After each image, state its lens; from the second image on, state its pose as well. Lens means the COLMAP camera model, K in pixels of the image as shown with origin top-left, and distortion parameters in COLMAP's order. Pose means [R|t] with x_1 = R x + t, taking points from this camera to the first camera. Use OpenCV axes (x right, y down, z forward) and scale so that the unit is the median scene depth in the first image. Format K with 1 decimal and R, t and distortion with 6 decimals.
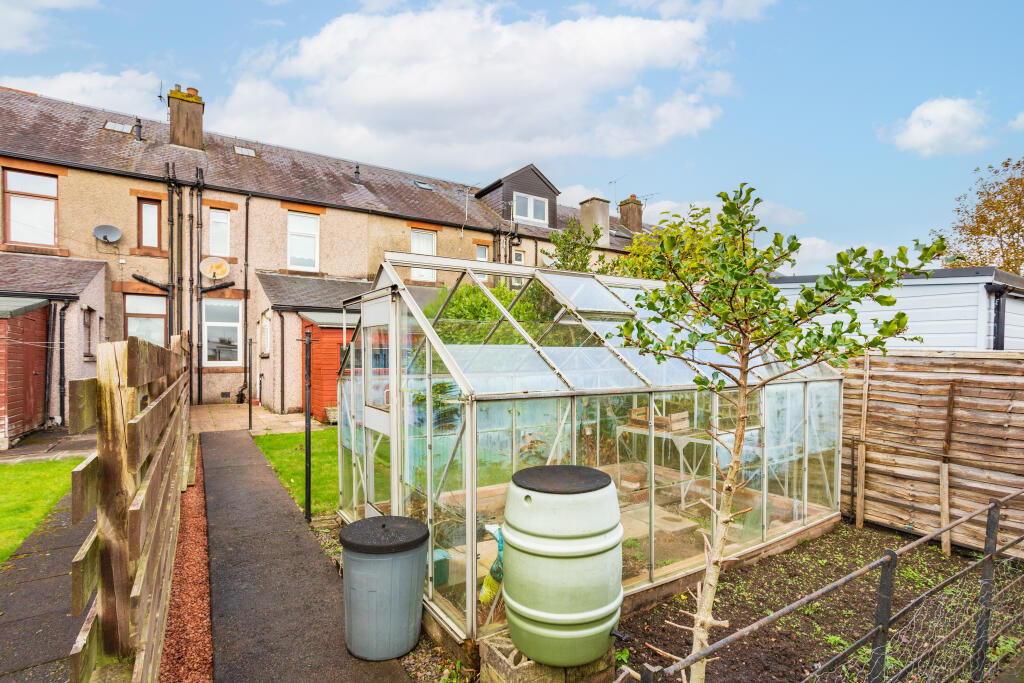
lens RADIAL K [[504.3, 0, 510.3], [0, 504.3, 359.1], [0, 0, 1]] dist [-0.024932, 0.015481]
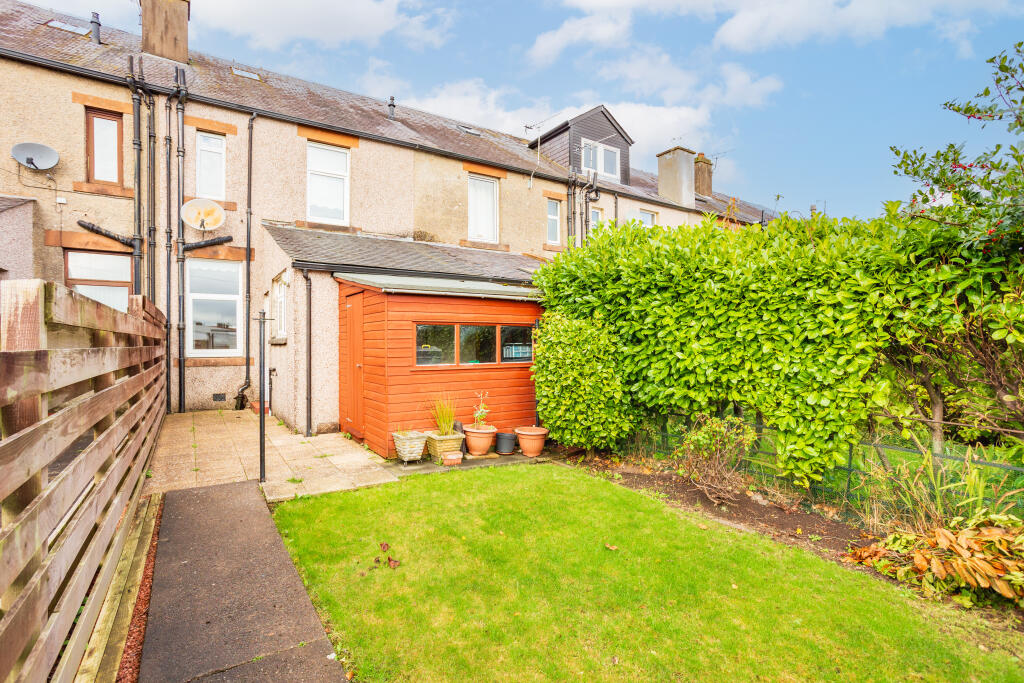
lens RADIAL K [[504.3, 0, 522.8], [0, 504.3, 343.4], [0, 0, 1]] dist [-0.024932, 0.015481]
pose [[0.999756, -0.001221, 0.022052, -0.161566], [0.001211, 0.999999, 0.000480, -0.004040], [-0.022052, -0.000453, 0.999757, 0.294377]]
